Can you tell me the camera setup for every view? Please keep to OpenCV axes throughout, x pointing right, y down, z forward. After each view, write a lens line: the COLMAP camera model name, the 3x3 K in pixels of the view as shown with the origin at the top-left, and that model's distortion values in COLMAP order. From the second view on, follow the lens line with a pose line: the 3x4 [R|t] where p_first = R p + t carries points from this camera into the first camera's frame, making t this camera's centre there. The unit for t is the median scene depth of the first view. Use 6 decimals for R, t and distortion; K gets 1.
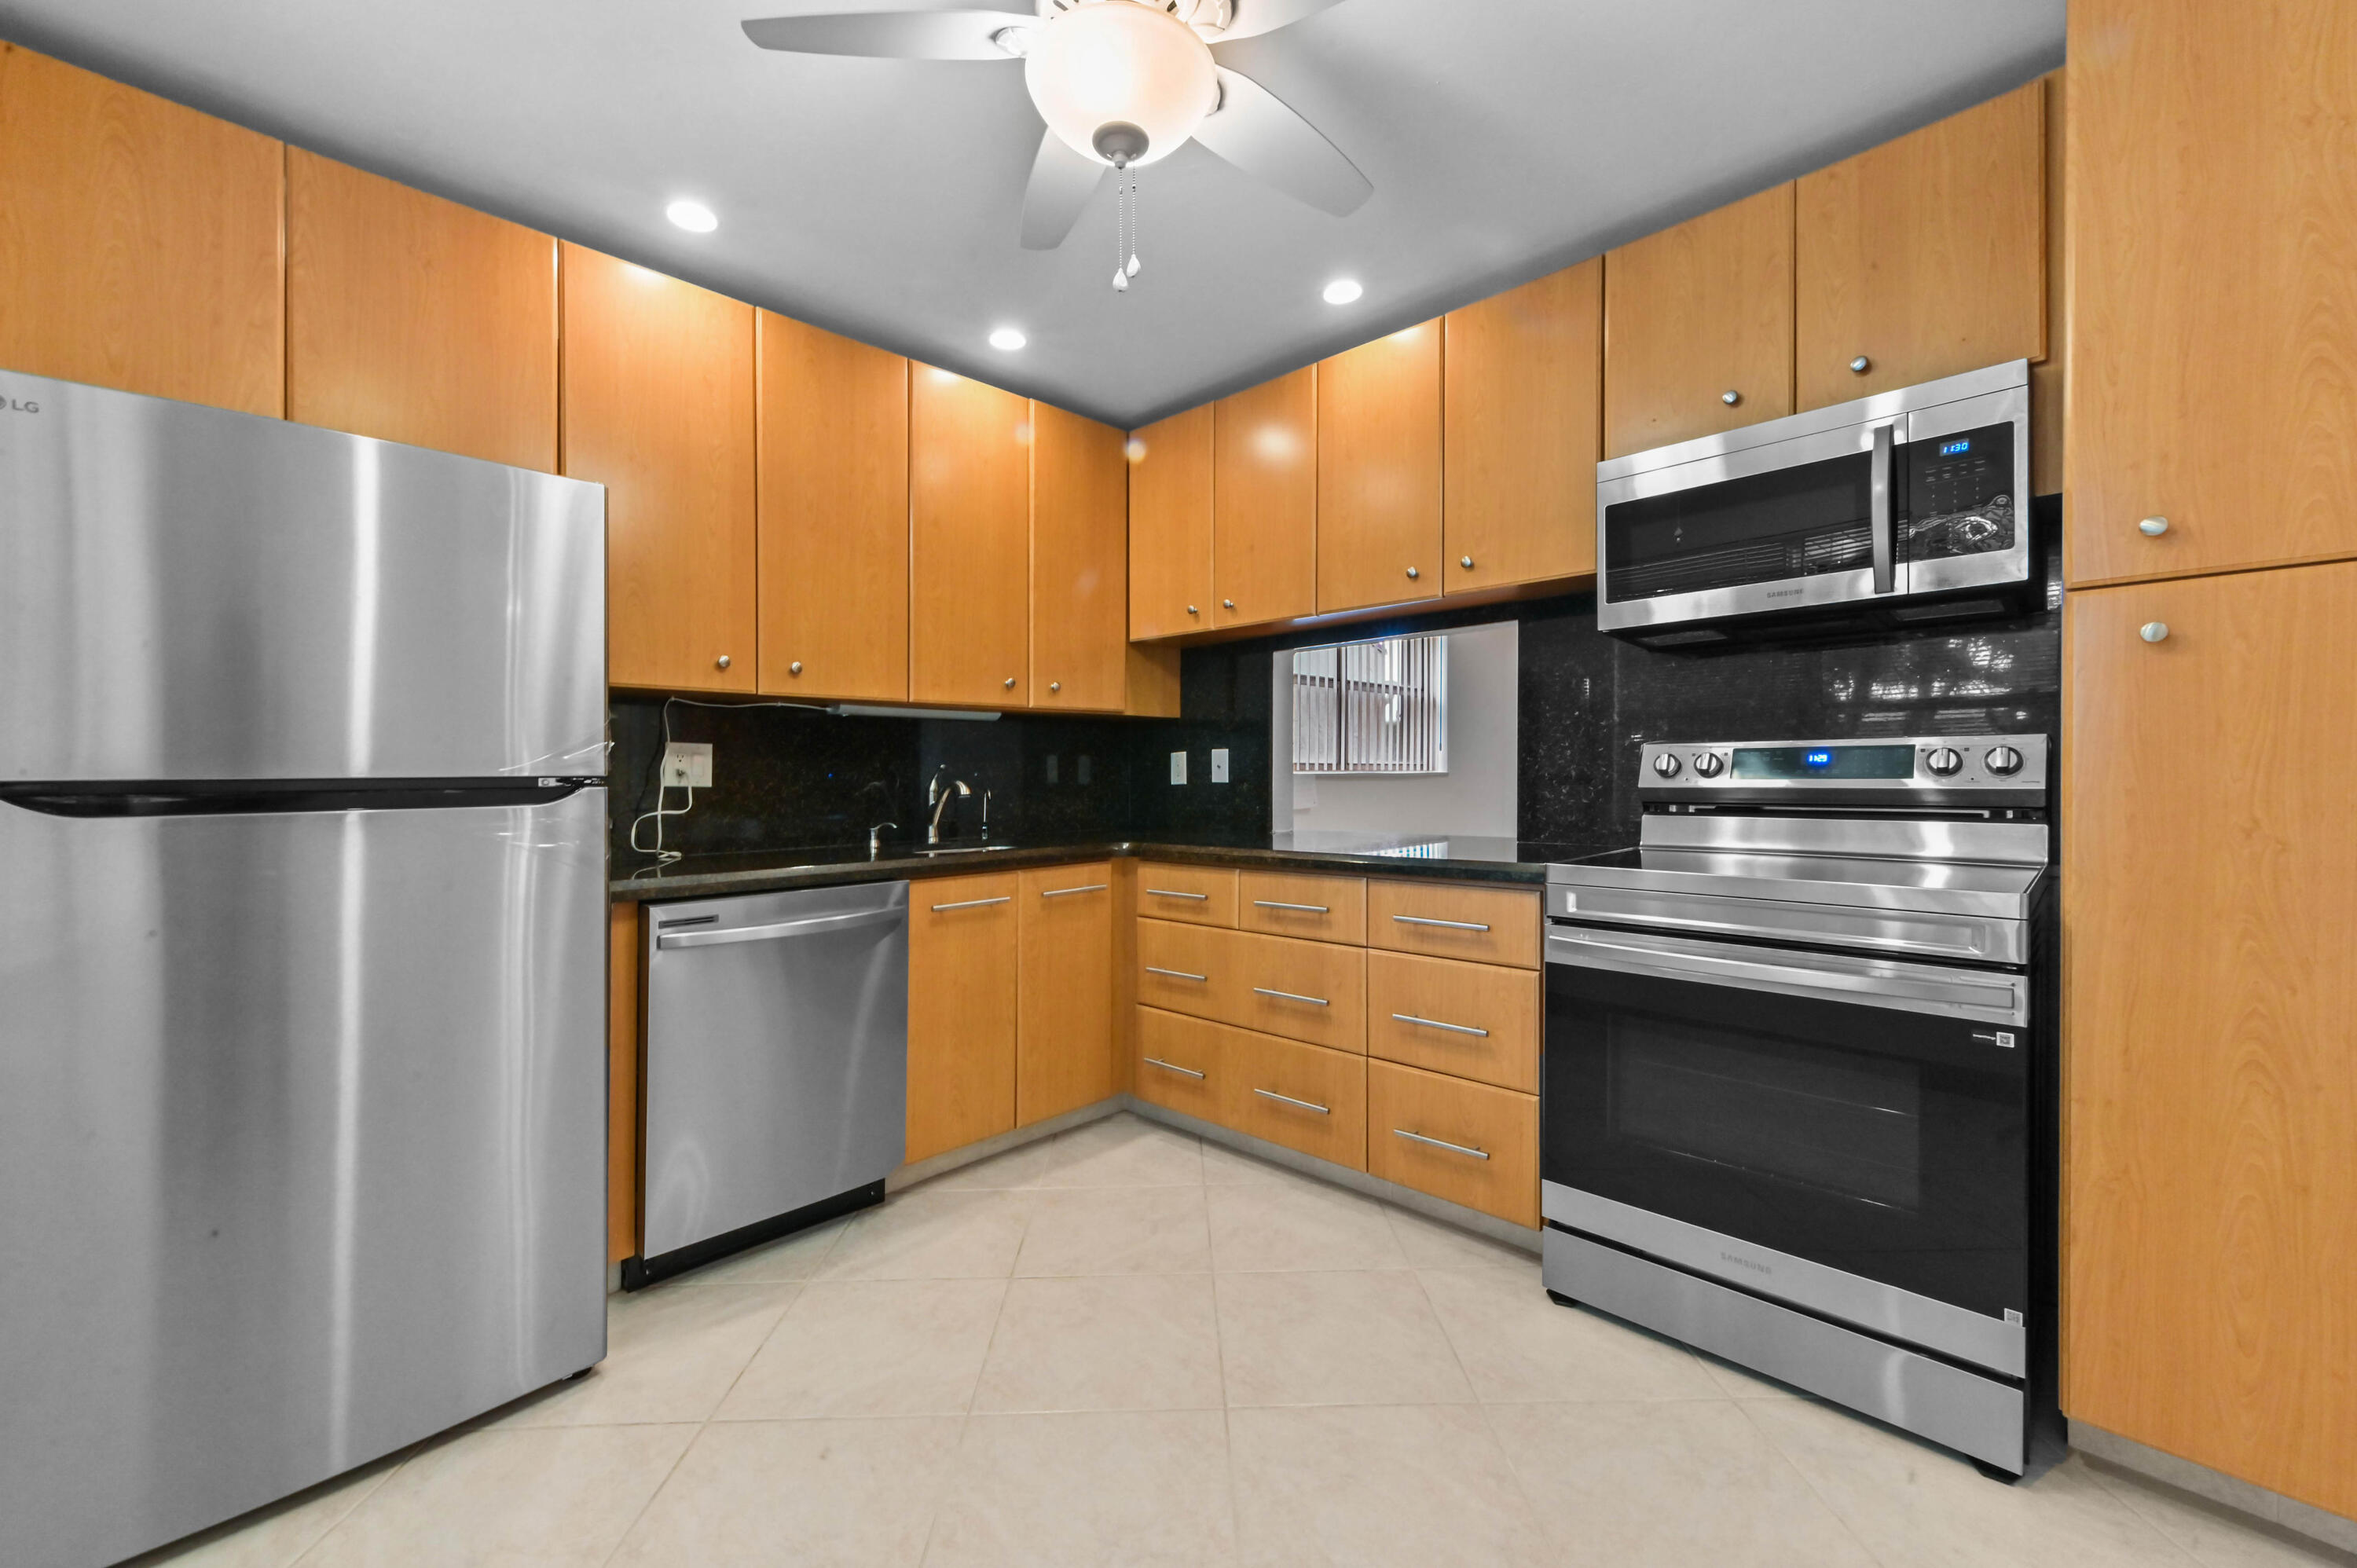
lens RADIAL K [[933.9, 0, 1178.8], [0, 933.9, 779.5], [0, 0, 1]] dist [0.012757, 0.000167]
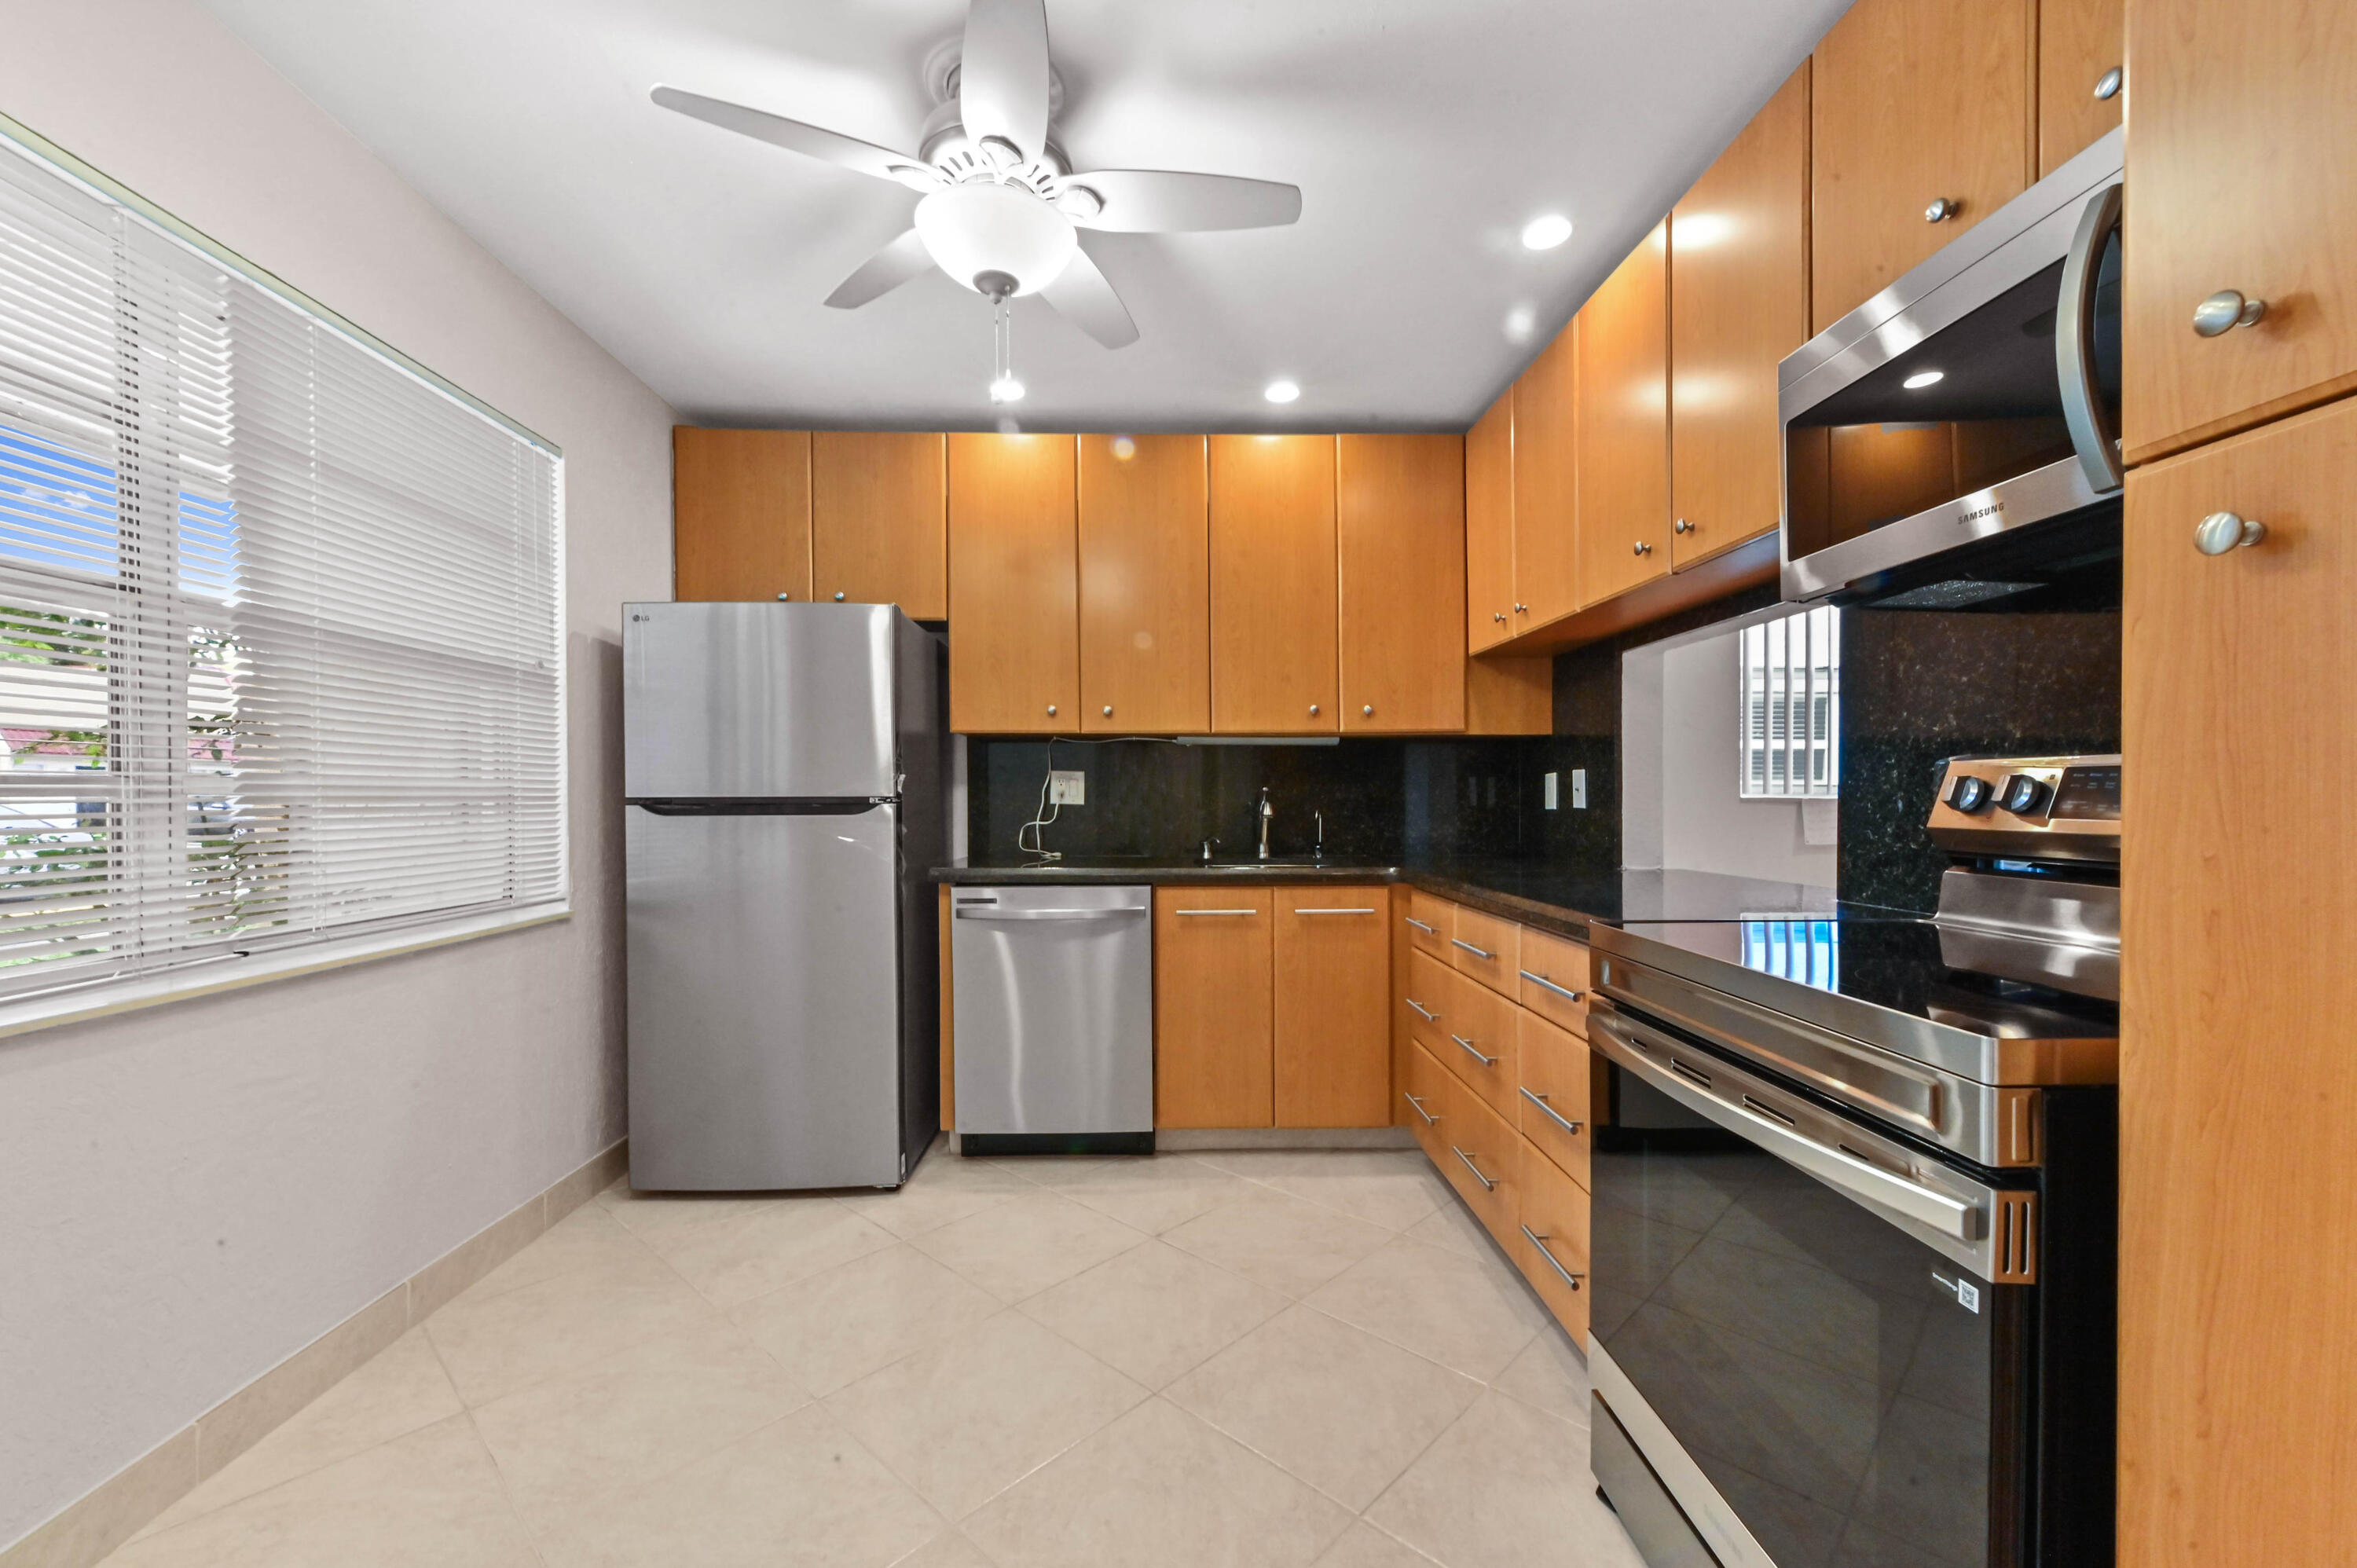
lens RADIAL K [[944.3, 0, 1178.6], [0, 944.3, 789.3], [0, 0, 1]] dist [0.013350, -0.000016]
pose [[0.718840, 0.004442, -0.695161, 0.520418], [-0.009928, 0.999943, -0.003876, -0.009576], [0.695104, 0.009687, 0.718844, 0.148376]]
